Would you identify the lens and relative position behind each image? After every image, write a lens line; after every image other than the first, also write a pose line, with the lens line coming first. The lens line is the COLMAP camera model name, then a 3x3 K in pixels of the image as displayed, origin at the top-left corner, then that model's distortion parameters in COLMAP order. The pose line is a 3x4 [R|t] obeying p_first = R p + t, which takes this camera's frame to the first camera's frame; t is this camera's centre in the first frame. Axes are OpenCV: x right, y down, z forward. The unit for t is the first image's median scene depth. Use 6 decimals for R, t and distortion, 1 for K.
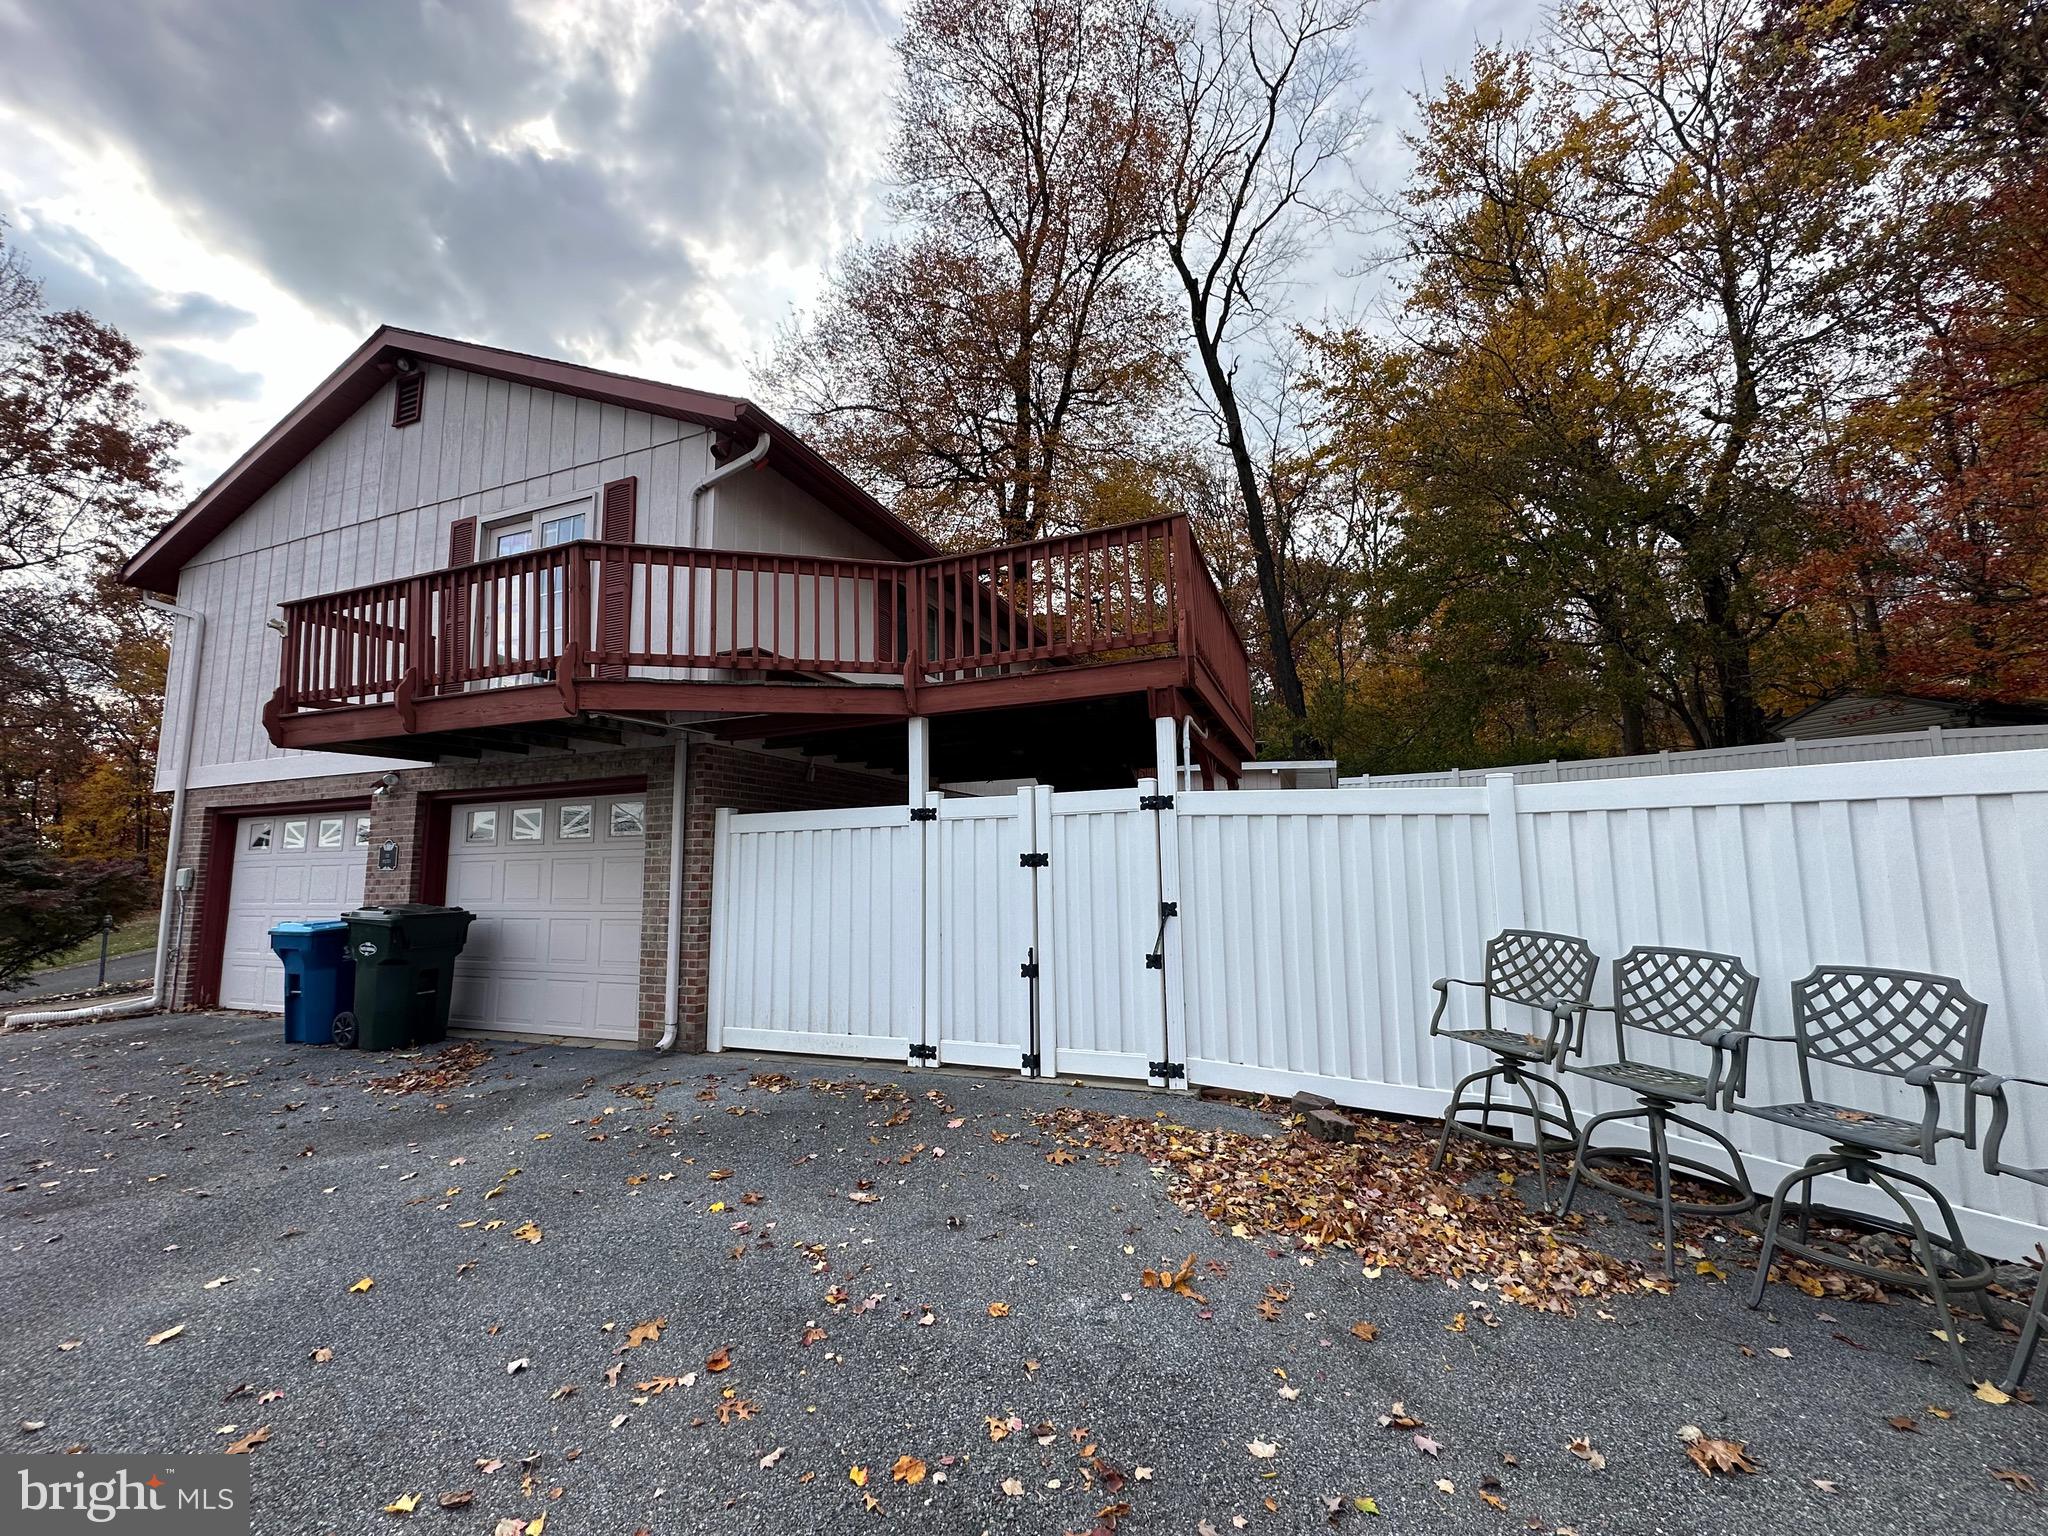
lens RADIAL K [[837.6, 0, 983.2], [0, 837.6, 757.3], [0, 0, 1]] dist [-0.018318, 0.000574]
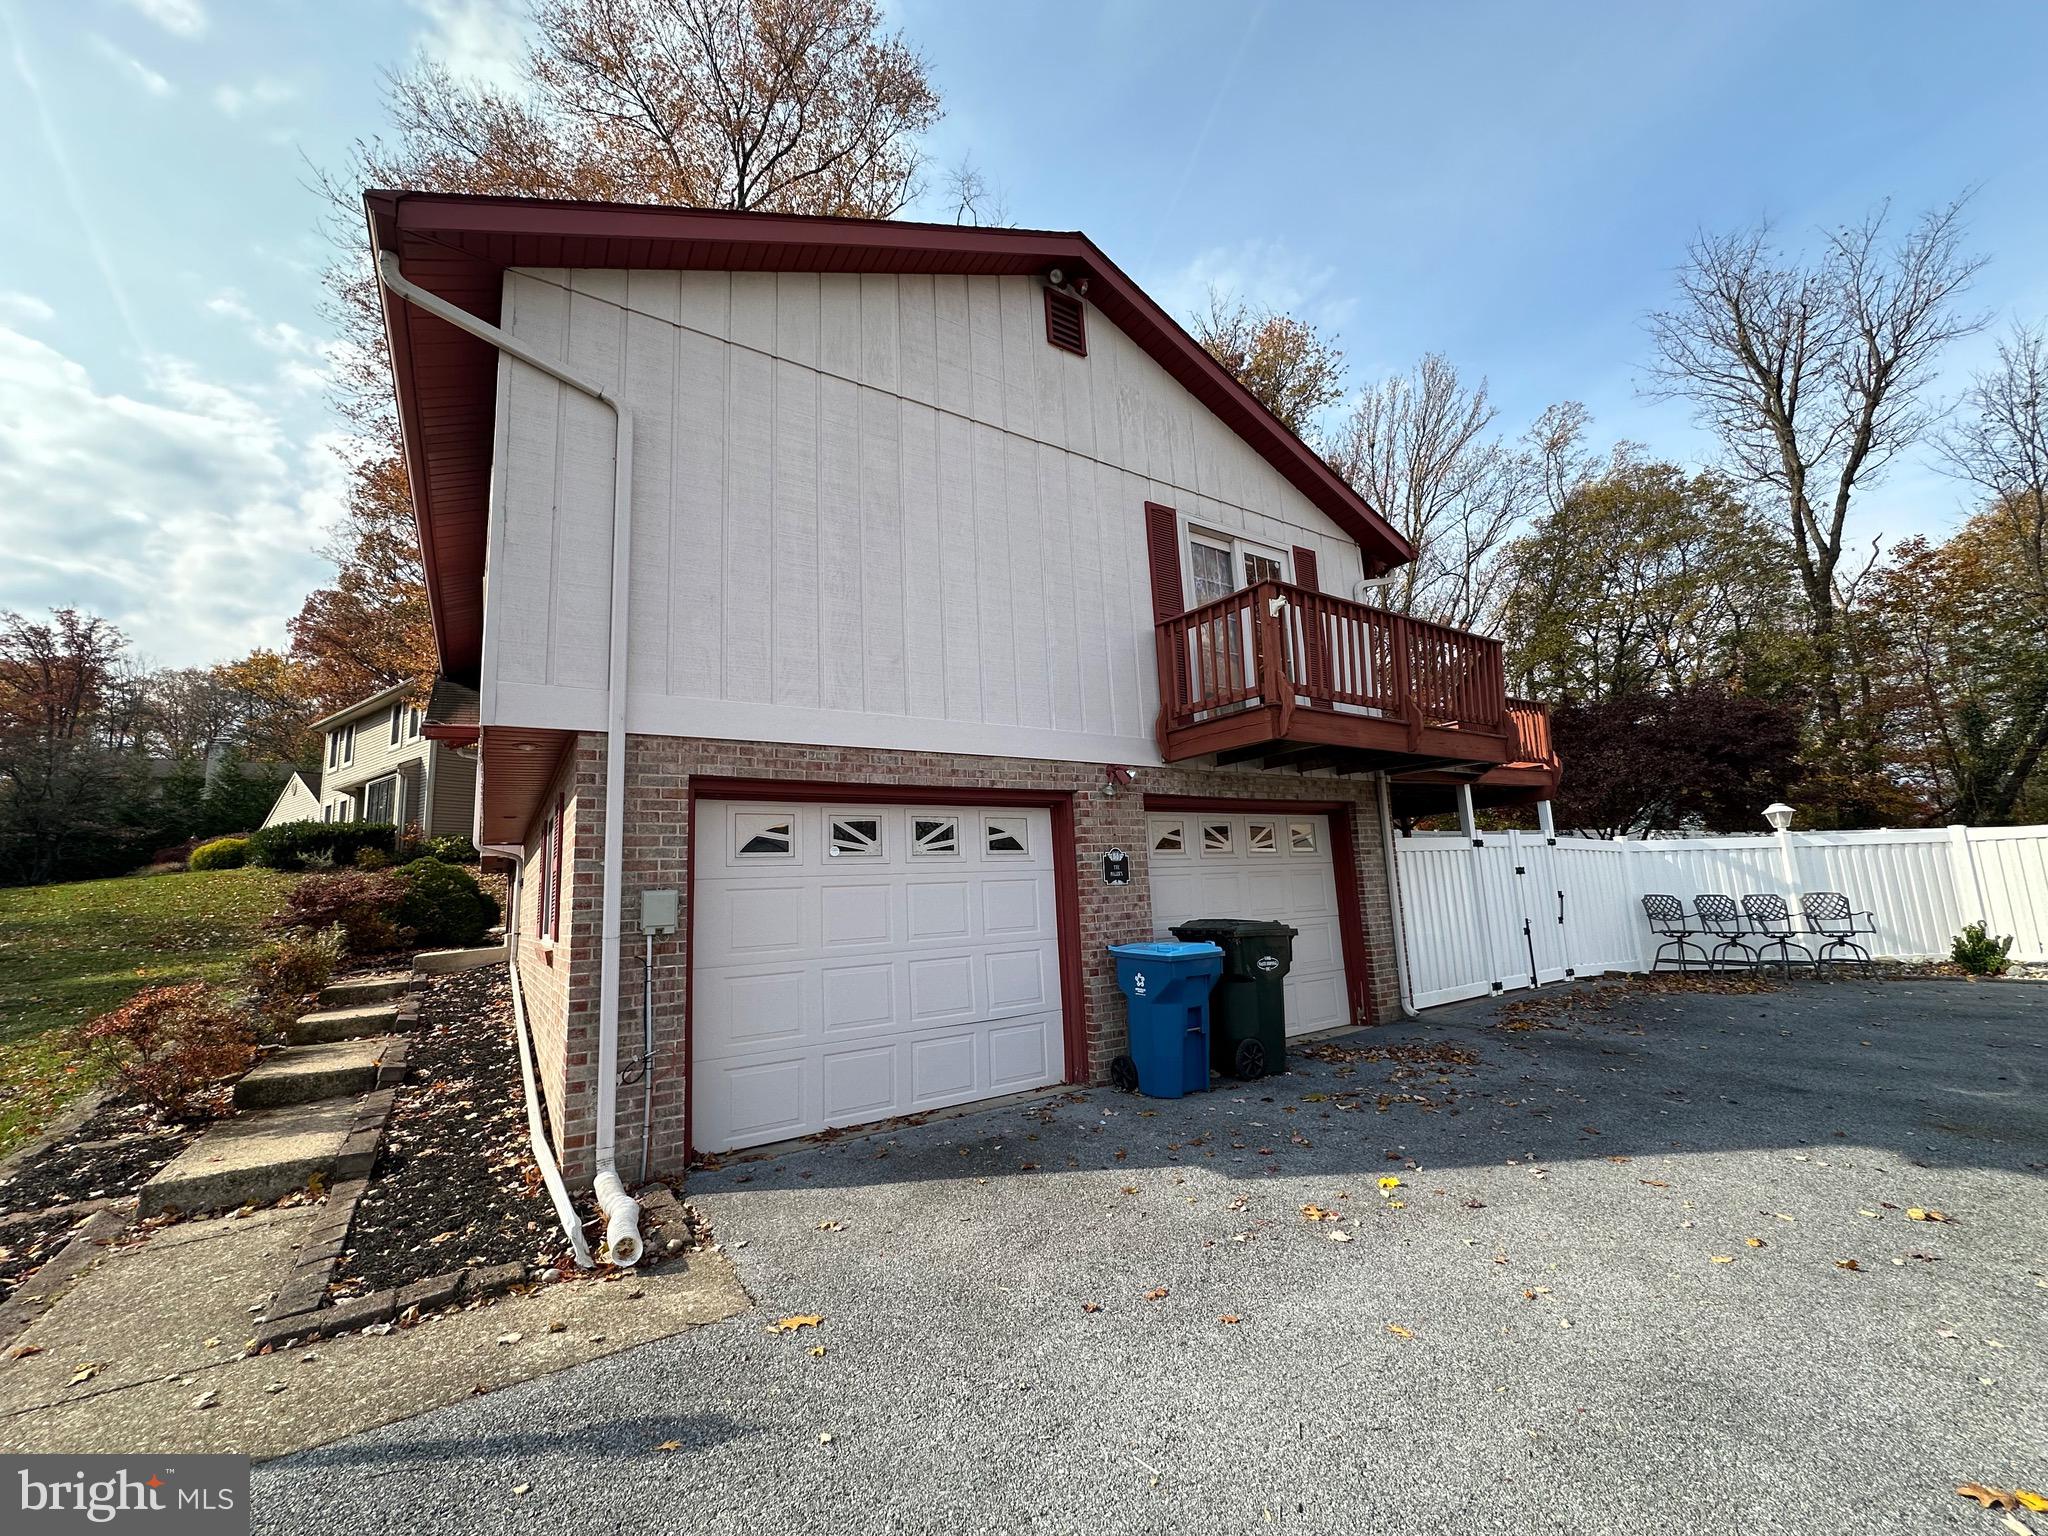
lens RADIAL K [[837.6, 0, 983.2], [0, 837.6, 757.3], [0, 0, 1]] dist [-0.018318, 0.000574]
pose [[0.581071, 0.125985, 0.804043, -1.713404], [-0.075729, 0.992029, -0.100712, 0.120965], [-0.810322, -0.002368, 0.585980, 0.720688]]
